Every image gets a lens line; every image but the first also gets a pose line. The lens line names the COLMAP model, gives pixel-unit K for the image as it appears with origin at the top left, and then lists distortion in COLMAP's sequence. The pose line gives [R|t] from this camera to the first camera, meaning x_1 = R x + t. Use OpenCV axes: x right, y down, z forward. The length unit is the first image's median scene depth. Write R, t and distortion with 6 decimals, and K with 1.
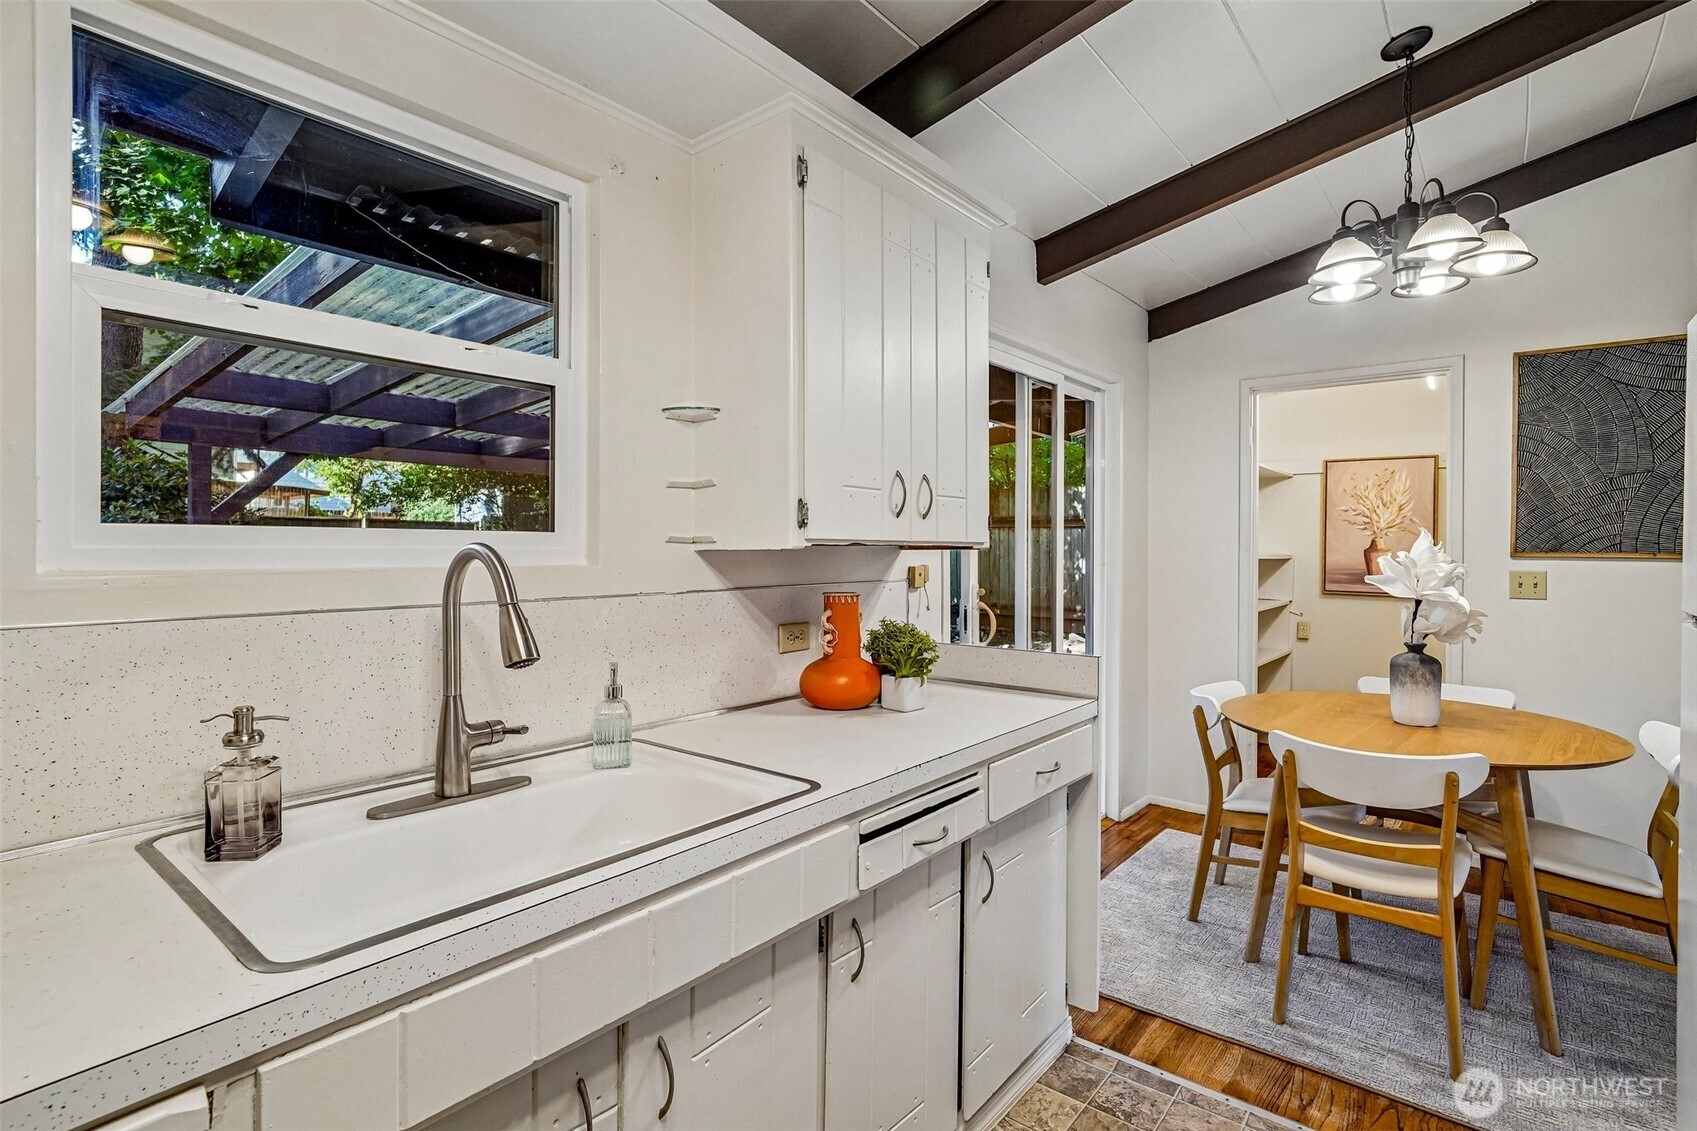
lens RADIAL K [[819.6, 0, 852.0], [0, 819.6, 549.5], [0, 0, 1]] dist [-0.012656, 0.002722]
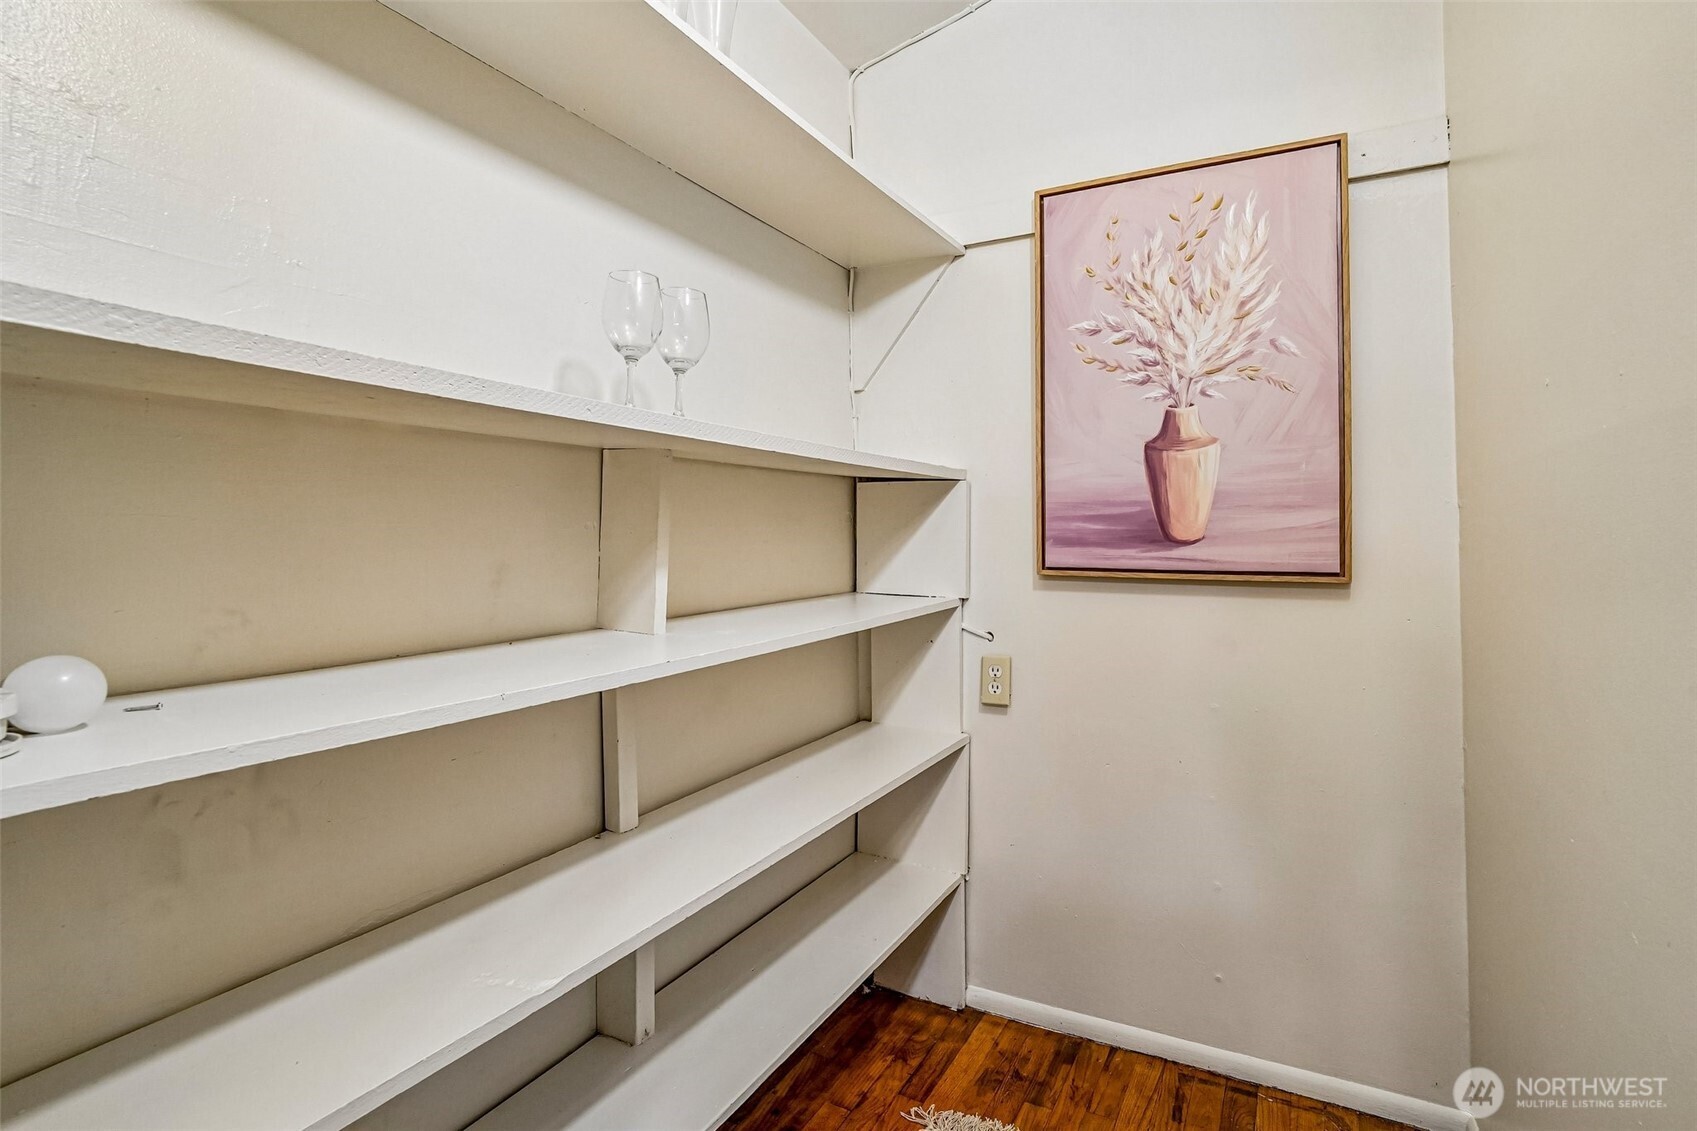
lens RADIAL K [[819.6, 0, 844.7], [0, 819.6, 502.1], [0, 0, 1]] dist [-0.012656, 0.002722]
pose [[0.986920, -0.002870, 0.161186, 1.248051], [0.008604, 0.999354, -0.034884, 0.096178], [-0.160982, 0.035815, 0.986307, 1.904132]]
